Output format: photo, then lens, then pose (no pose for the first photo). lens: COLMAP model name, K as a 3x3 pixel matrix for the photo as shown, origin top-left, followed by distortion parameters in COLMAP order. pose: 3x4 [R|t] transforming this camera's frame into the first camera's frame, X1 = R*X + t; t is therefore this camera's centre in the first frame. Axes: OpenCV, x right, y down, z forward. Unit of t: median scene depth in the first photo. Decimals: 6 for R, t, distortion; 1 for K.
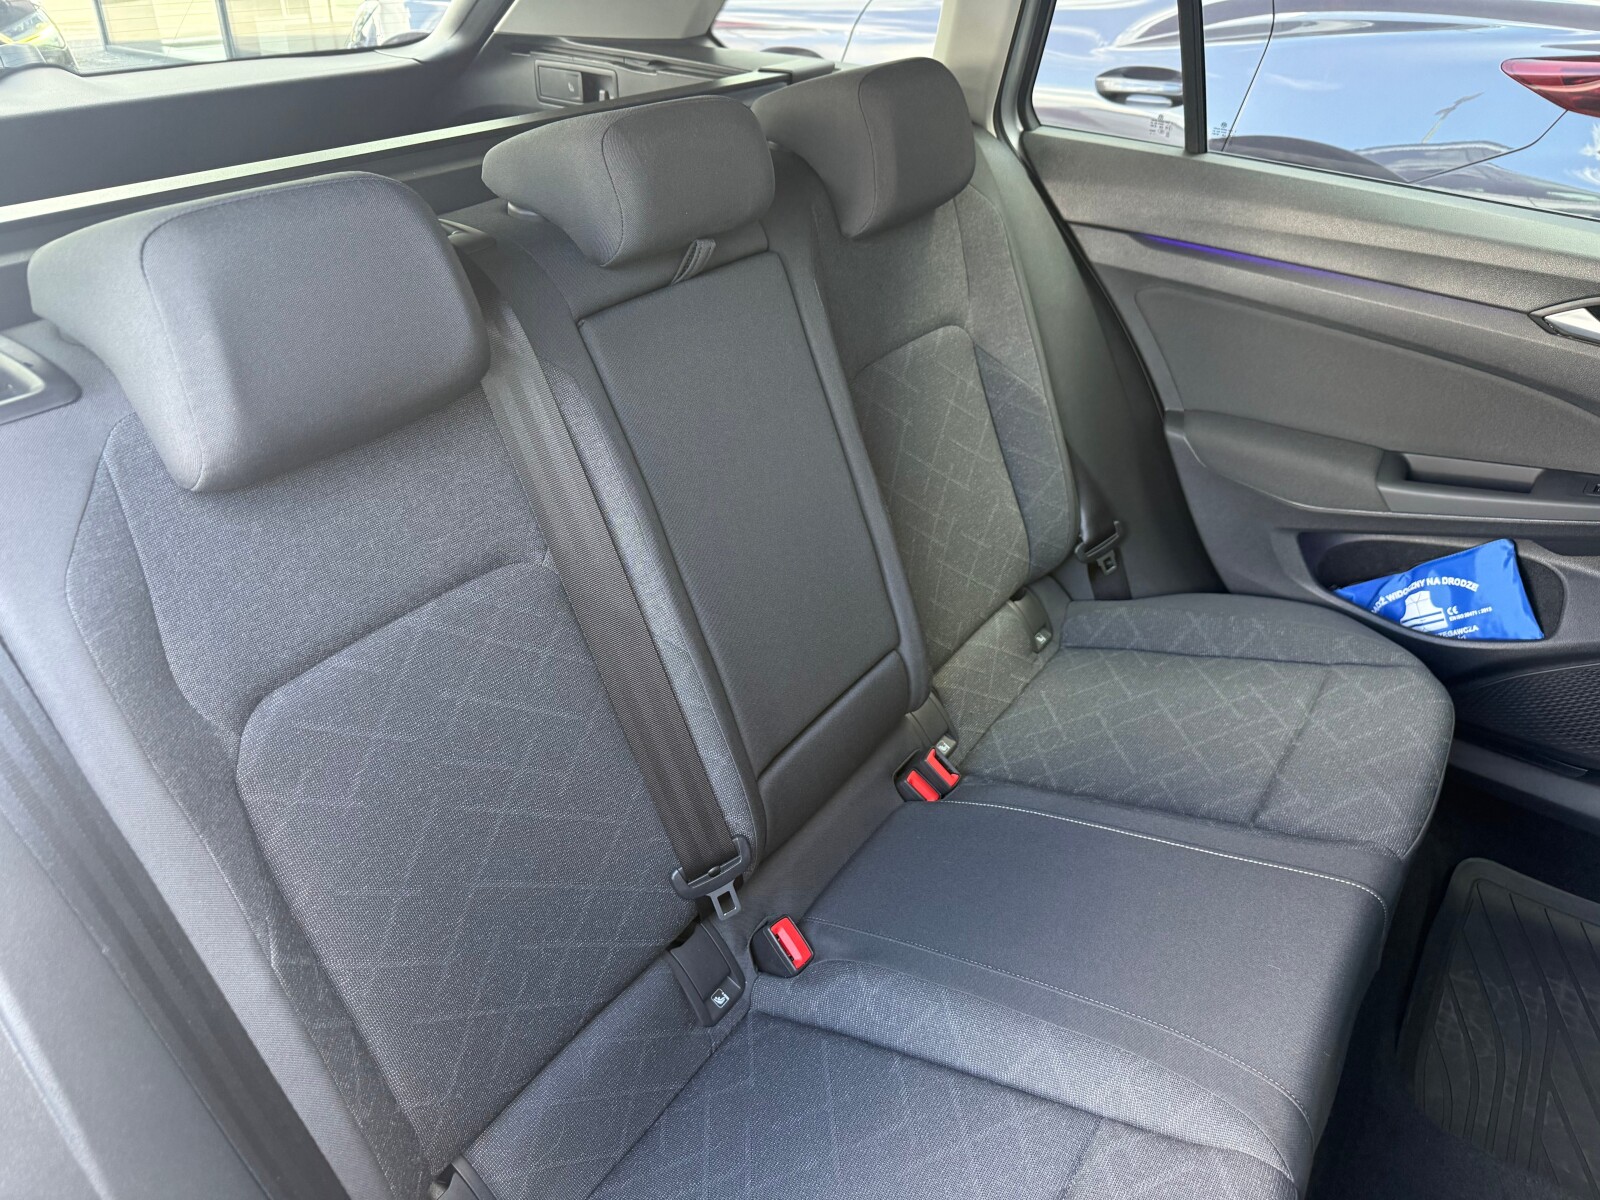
lens RADIAL K [[1135.0, 0, 805.4], [0, 1135.0, 598.2], [0, 0, 1]] dist [0.104994, -0.150163]
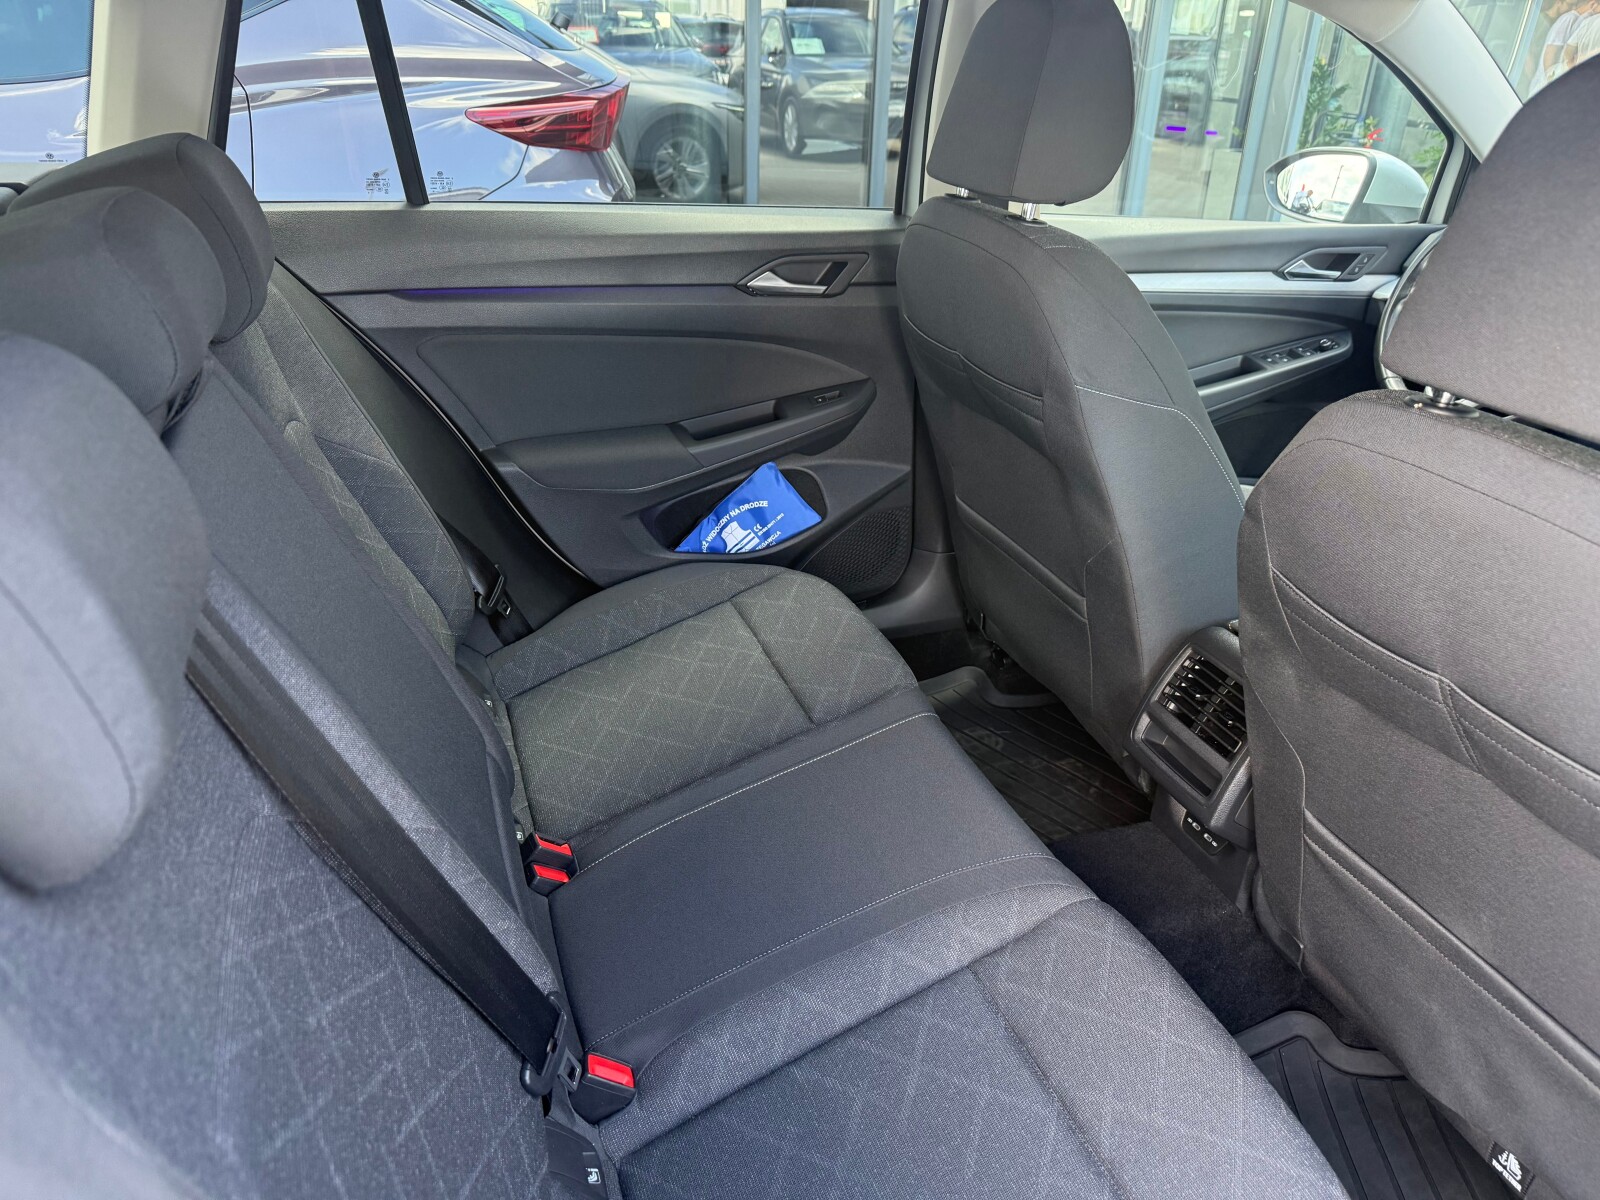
lens RADIAL K [[1112.9, 0, 796.1], [0, 1112.9, 604.8], [0, 0, 1]] dist [0.171088, -0.389759]
pose [[0.585863, -0.390690, 0.710018, -0.317095], [0.426257, 0.893697, 0.140039, -0.067960], [-0.689253, 0.220607, 0.690118, 0.155683]]
